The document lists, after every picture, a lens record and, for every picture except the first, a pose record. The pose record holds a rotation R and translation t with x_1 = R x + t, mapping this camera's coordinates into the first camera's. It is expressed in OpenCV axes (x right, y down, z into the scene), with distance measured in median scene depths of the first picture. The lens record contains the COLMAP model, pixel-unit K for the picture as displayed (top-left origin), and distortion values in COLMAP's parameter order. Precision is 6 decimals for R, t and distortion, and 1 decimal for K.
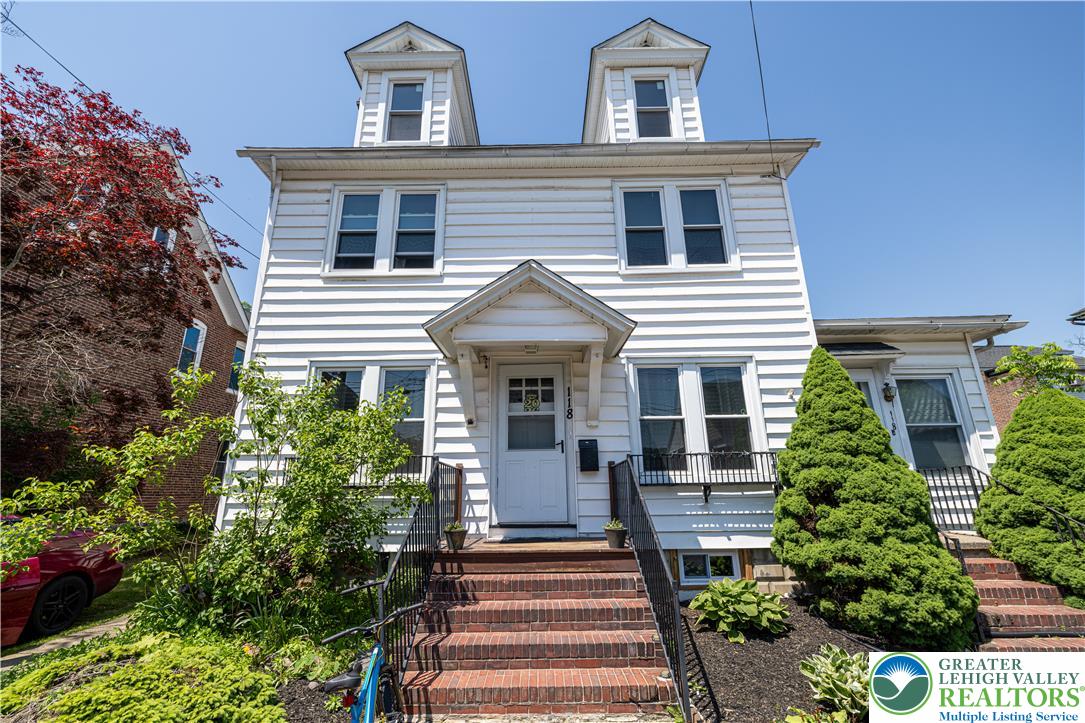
lens RADIAL K [[488.5, 0, 541.5], [0, 488.5, 366.3], [0, 0, 1]] dist [0.014132, 0.000638]
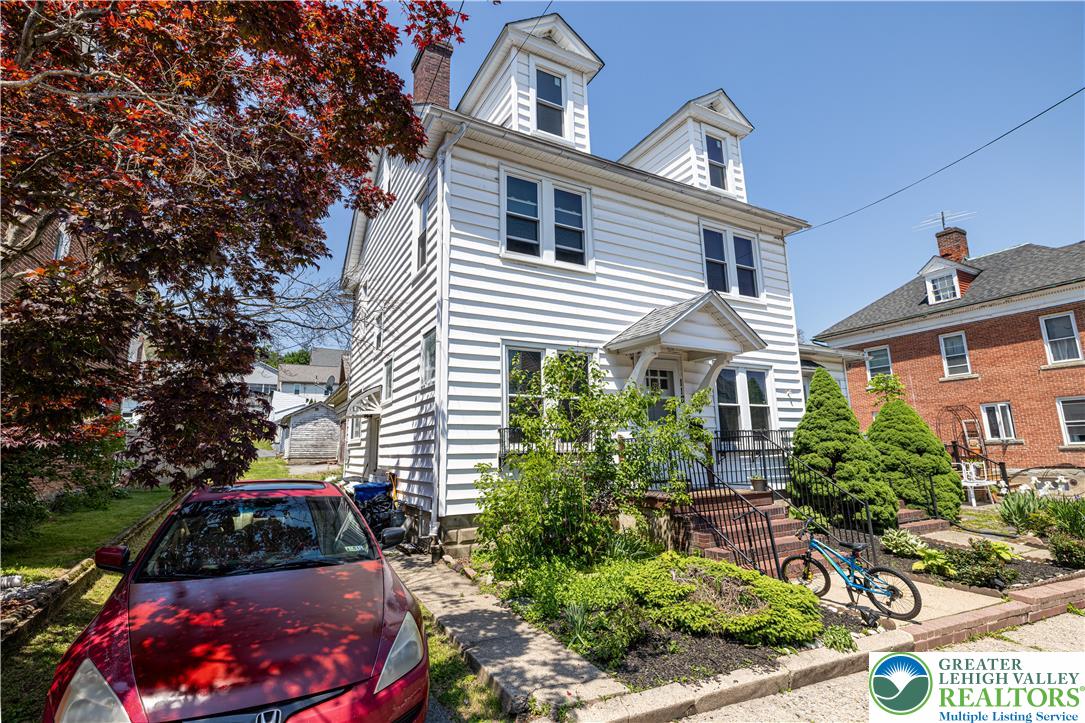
lens RADIAL K [[497.8, 0, 509.7], [0, 497.8, 405.9], [0, 0, 1]] dist [-0.007962, -0.000603]
pose [[0.890691, 0.042421, 0.452626, -0.876845], [-0.104637, 0.988035, 0.113307, 0.008788], [-0.442403, -0.148283, 0.884472, 0.004406]]
